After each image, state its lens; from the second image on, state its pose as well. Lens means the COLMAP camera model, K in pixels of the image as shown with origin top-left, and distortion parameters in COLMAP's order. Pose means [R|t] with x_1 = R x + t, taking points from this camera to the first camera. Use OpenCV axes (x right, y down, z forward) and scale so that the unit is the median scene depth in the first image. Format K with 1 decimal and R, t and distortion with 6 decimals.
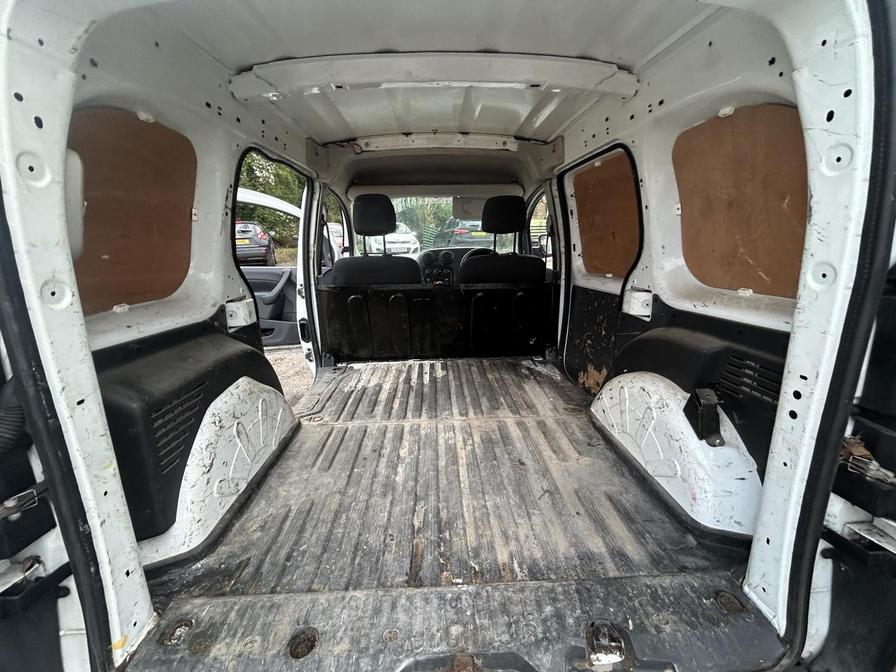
lens RADIAL K [[363.1, 0, 449.3], [0, 363.1, 335.6], [0, 0, 1]] dist [-0.001773, 0.000667]
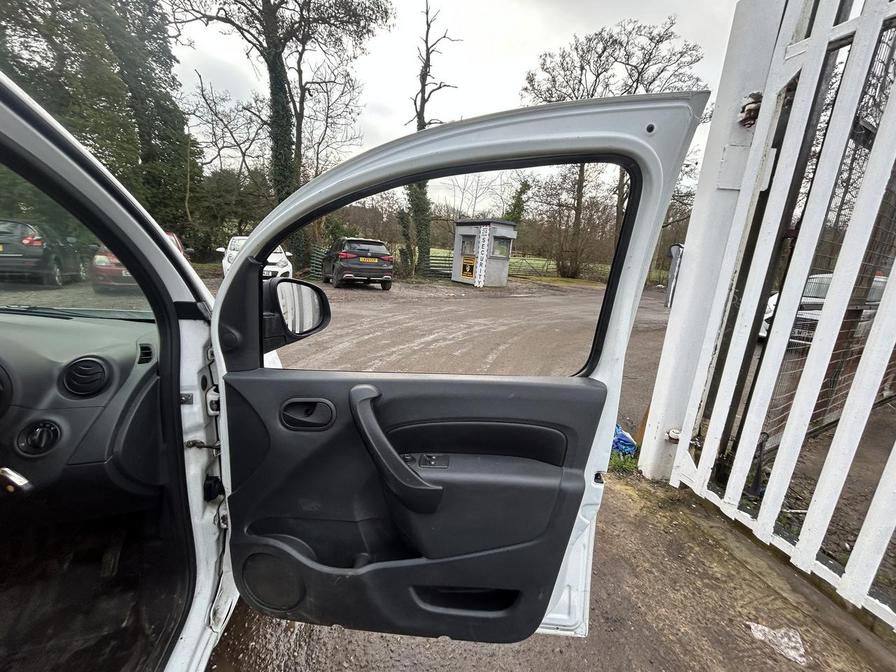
lens RADIAL K [[363.1, 0, 448.7], [0, 363.1, 335.2], [0, 0, 1]] dist [-0.001773, 0.000667]
pose [[0.976347, 0.025650, 0.214681, 0.718574], [-0.010208, 0.997299, -0.072732, -0.425190], [-0.215967, 0.068820, 0.973972, 1.367581]]
